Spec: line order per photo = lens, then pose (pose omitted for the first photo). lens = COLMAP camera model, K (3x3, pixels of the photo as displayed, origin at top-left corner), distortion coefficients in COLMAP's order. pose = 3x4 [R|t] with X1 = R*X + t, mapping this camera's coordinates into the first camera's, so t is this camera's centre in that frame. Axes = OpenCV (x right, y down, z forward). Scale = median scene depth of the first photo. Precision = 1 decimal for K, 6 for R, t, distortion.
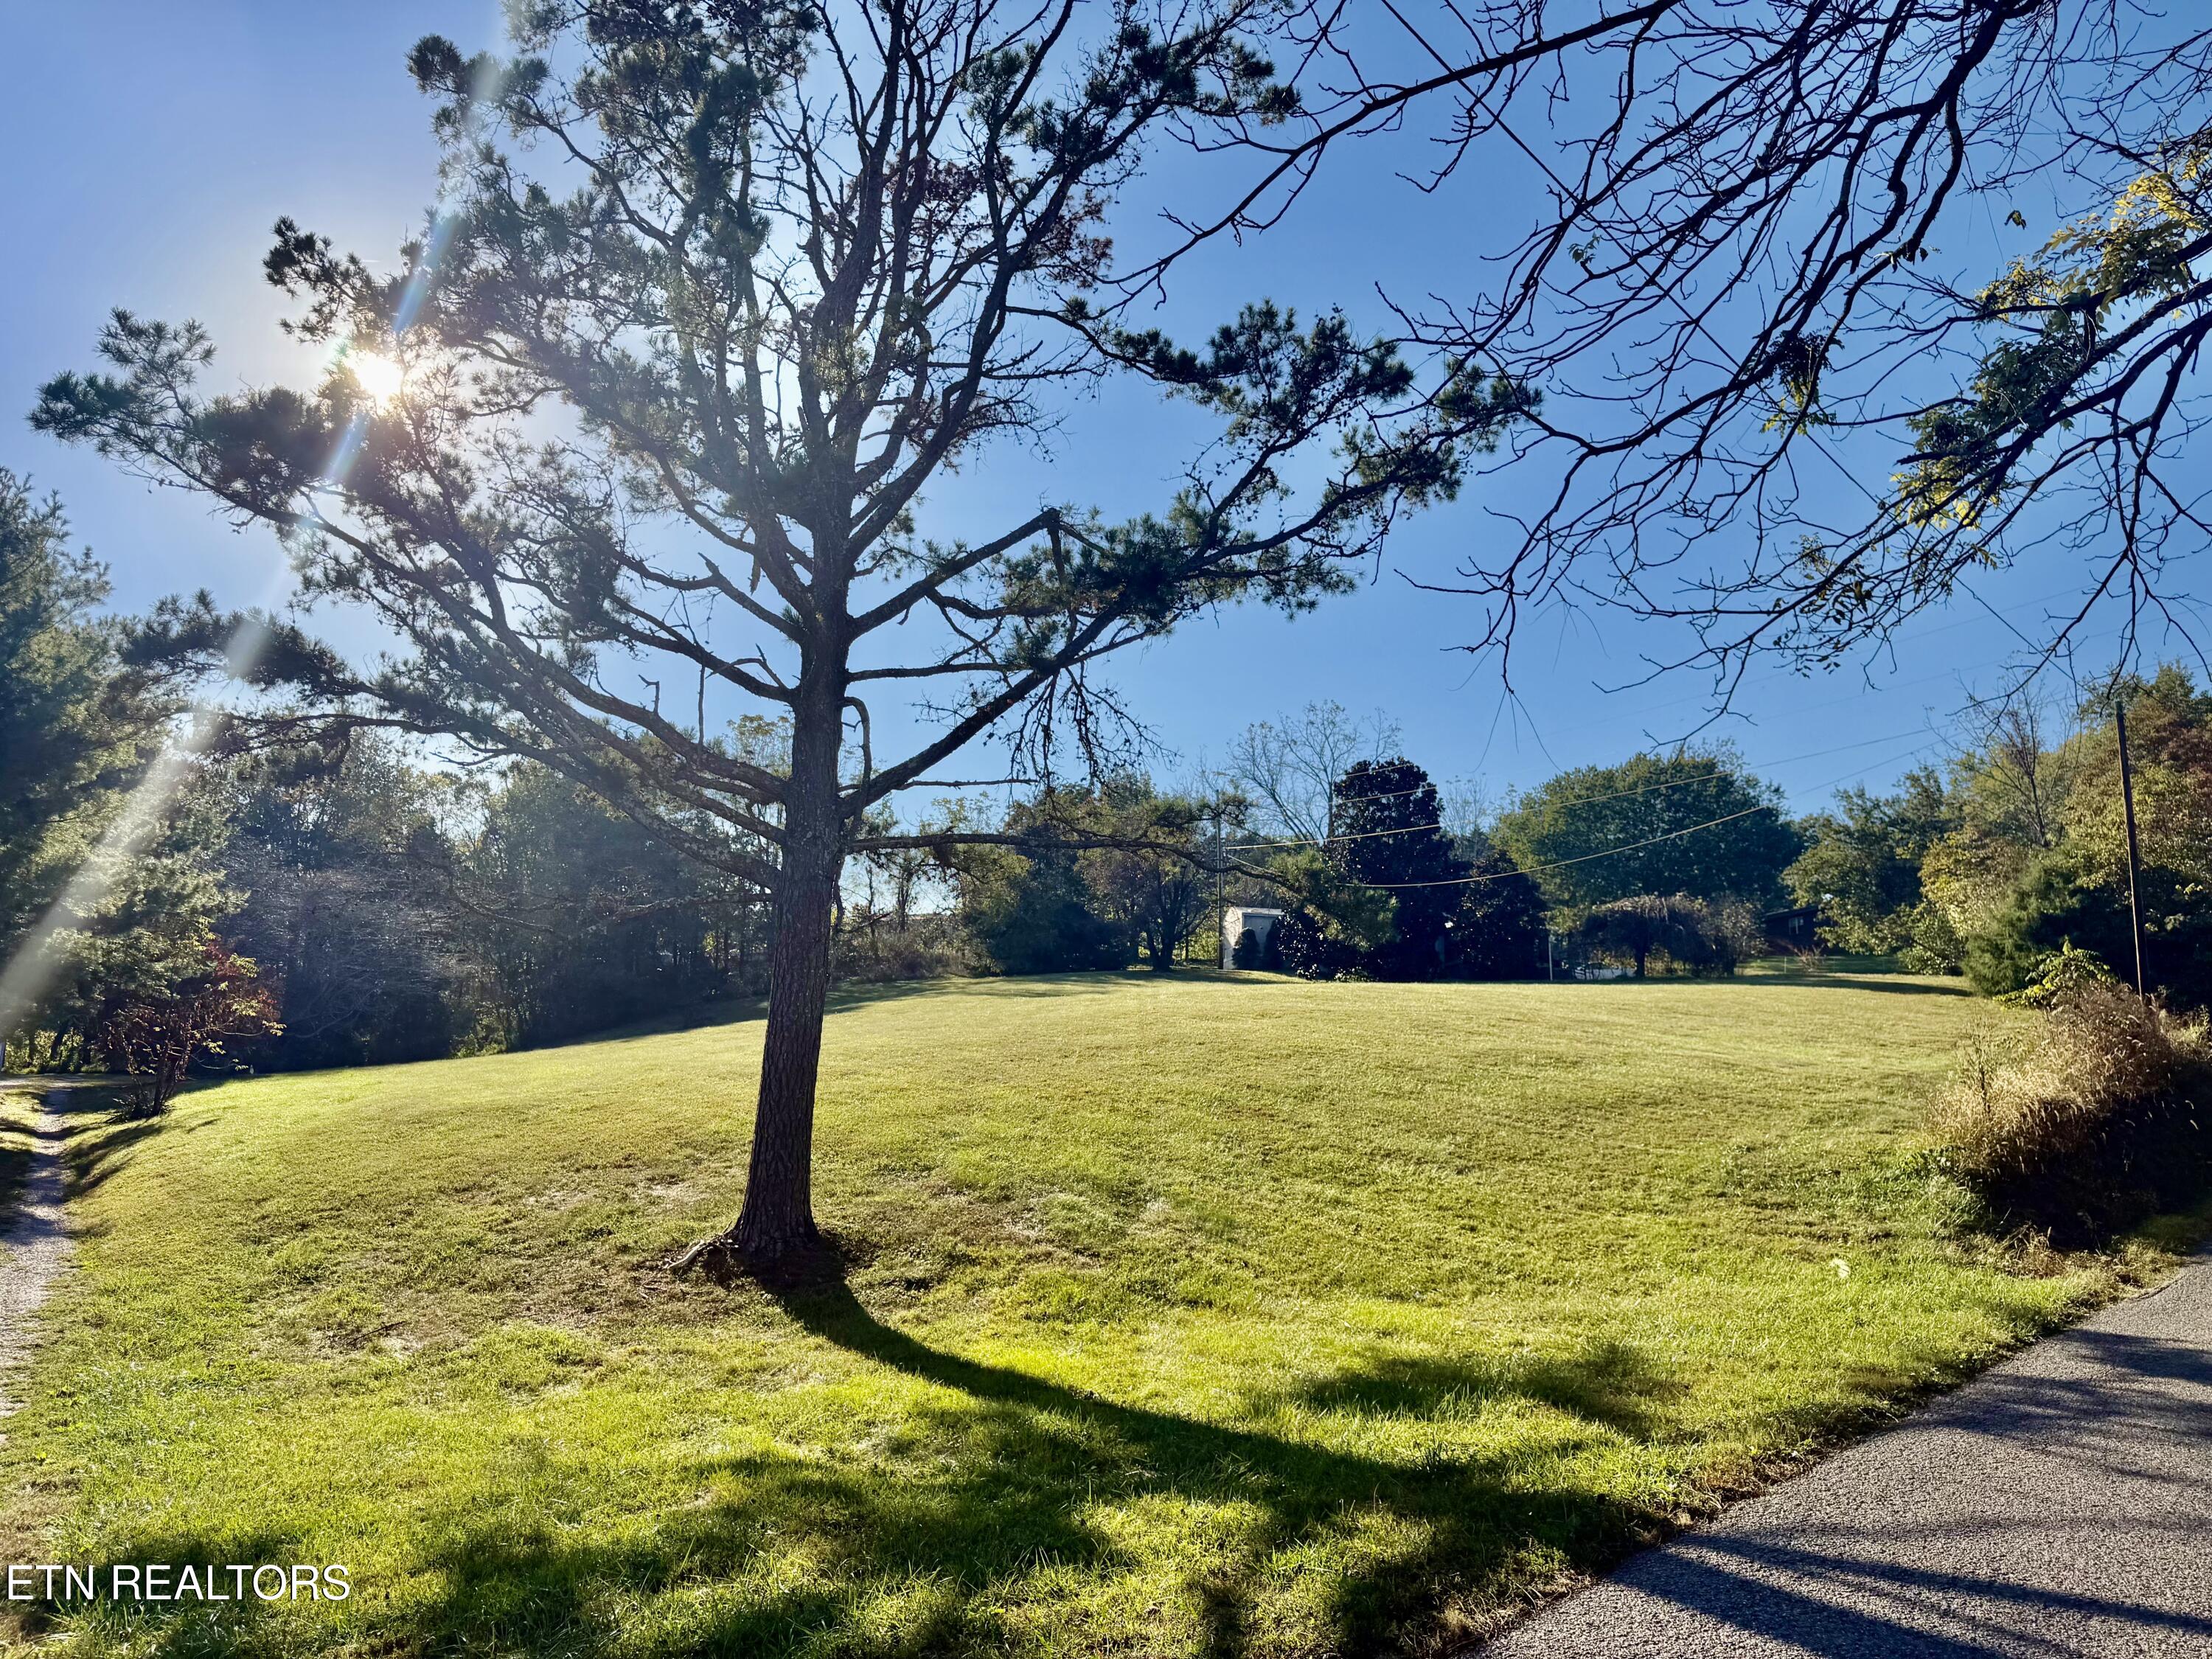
lens RADIAL K [[1536.2, 0, 1095.3], [0, 1536.2, 824.4], [0, 0, 1]] dist [0.031887, -0.020907]
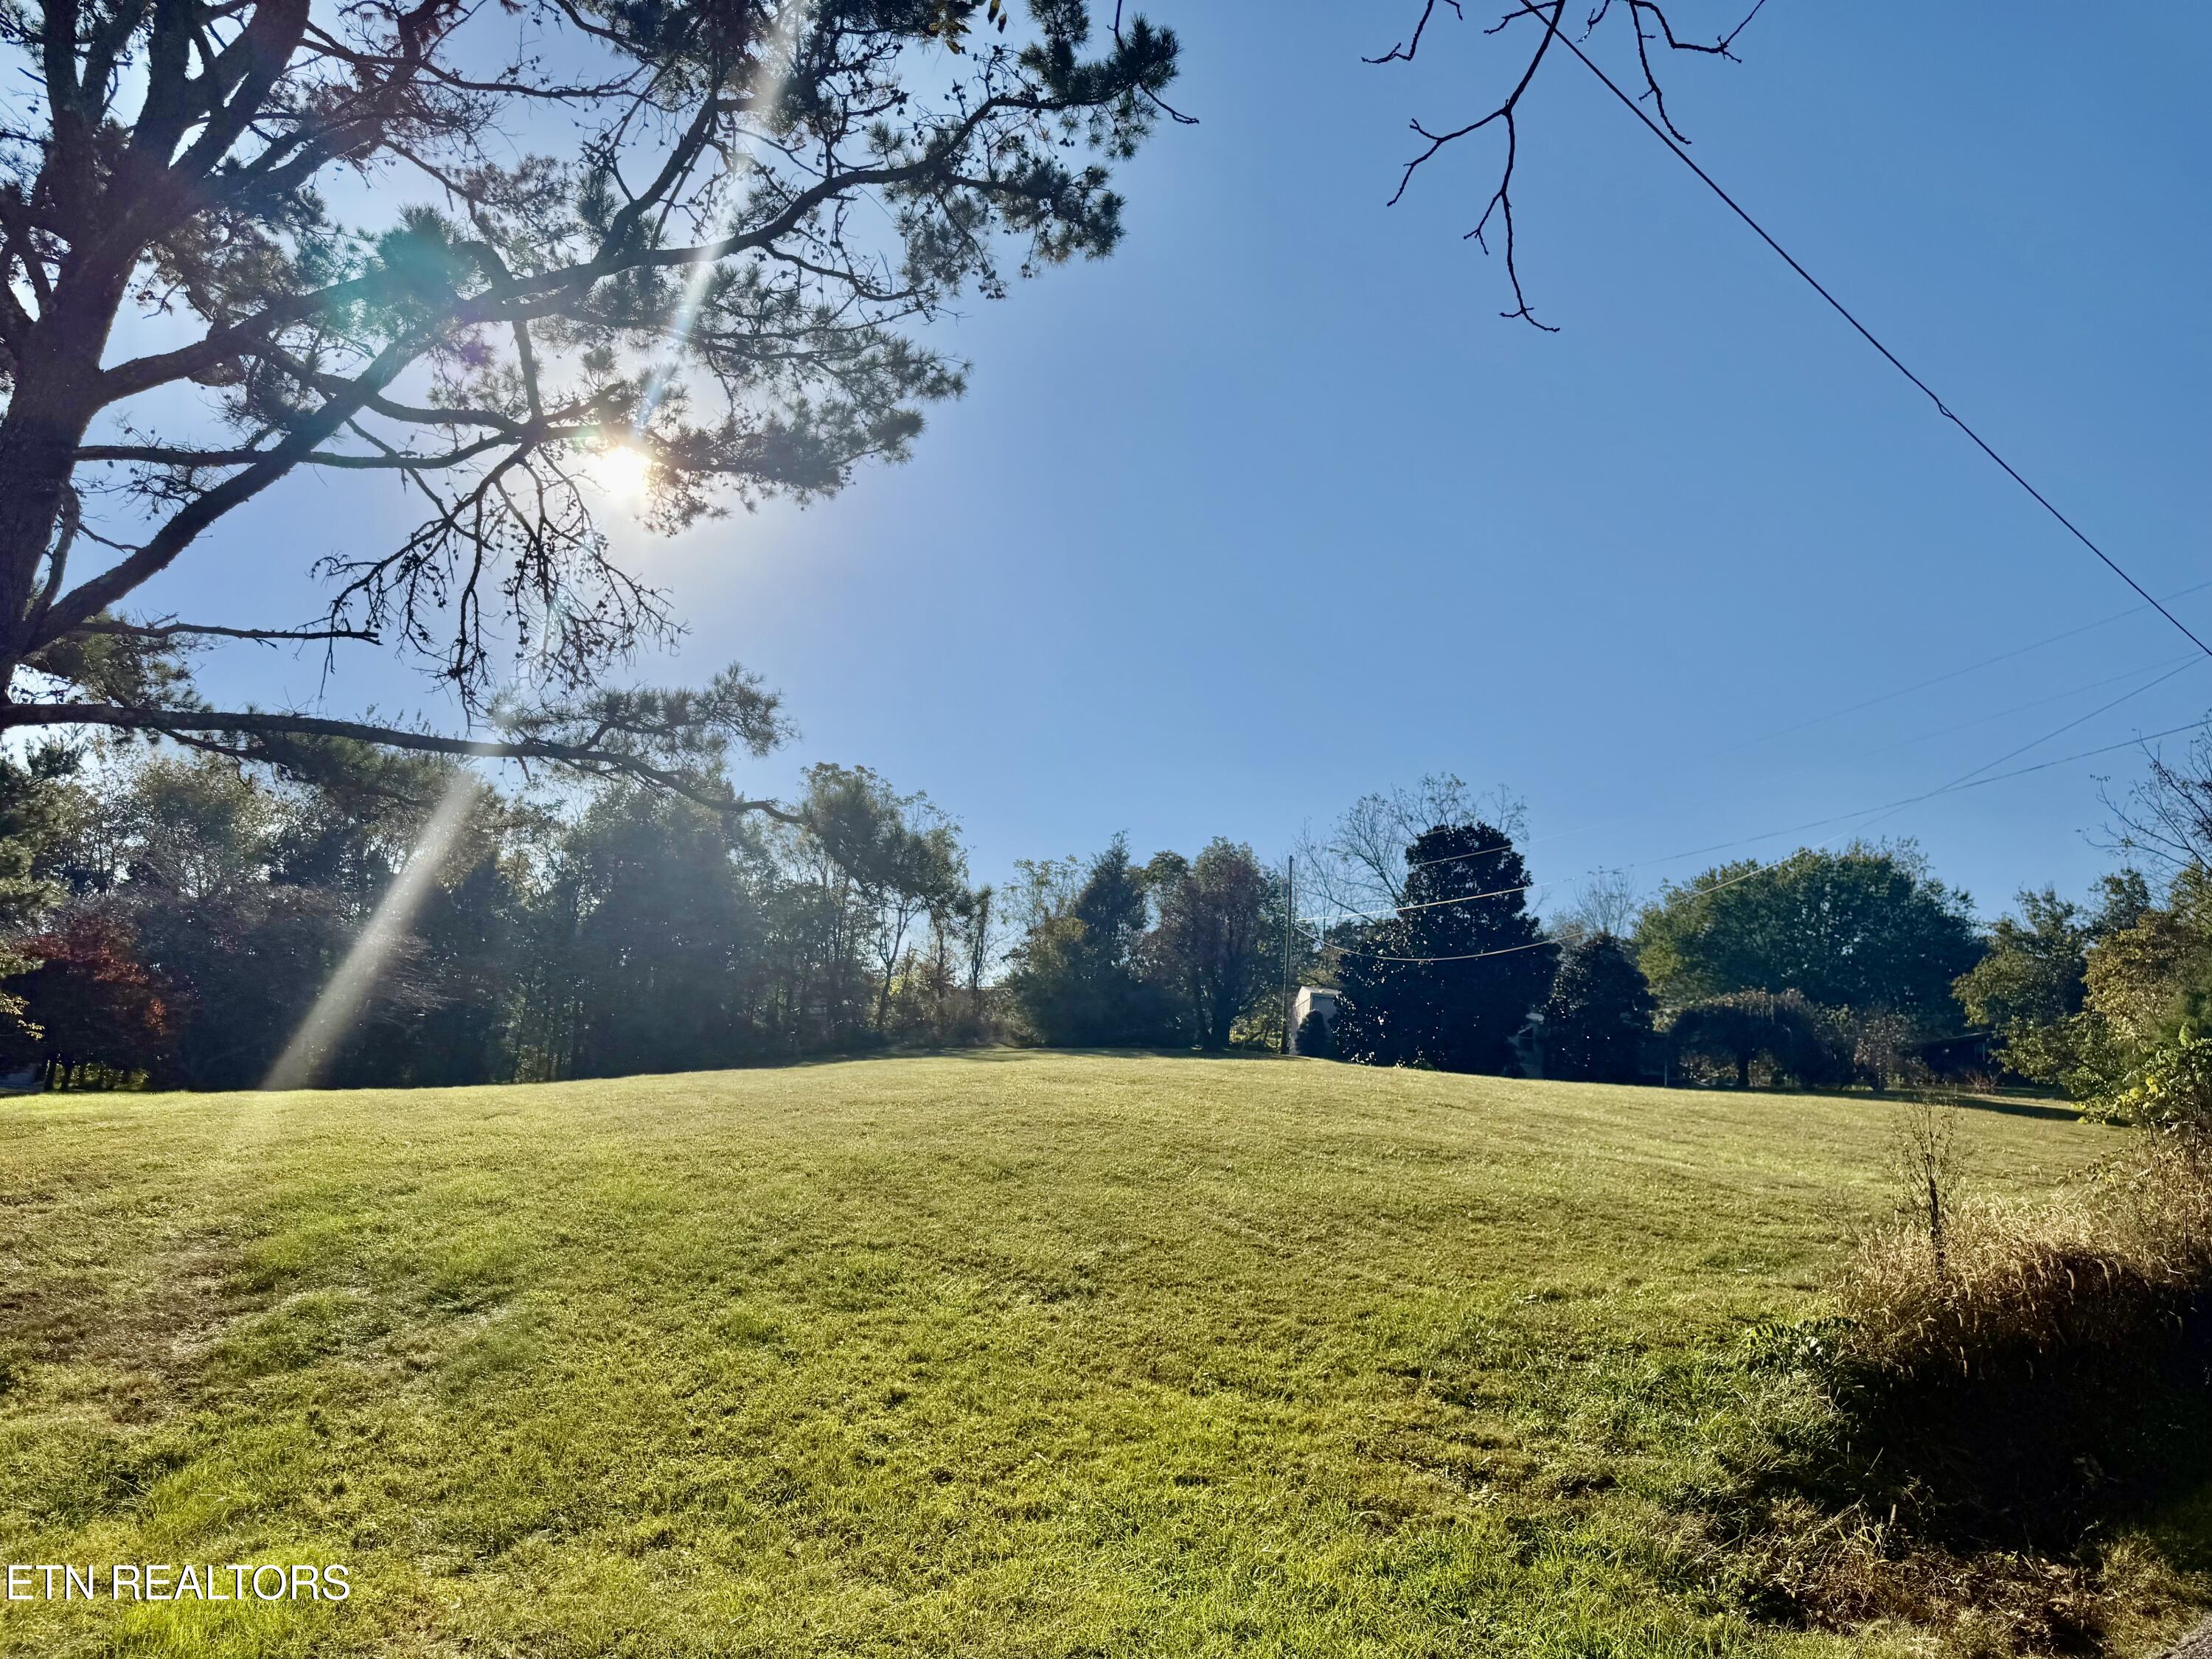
lens RADIAL K [[1535.9, 0, 1102.9], [0, 1535.9, 835.1], [0, 0, 1]] dist [0.033269, -0.022480]
pose [[0.992482, 0.043309, -0.114472, 0.690512], [-0.049213, 0.997573, -0.049256, 0.146657], [0.112061, 0.054519, 0.992205, 0.803676]]
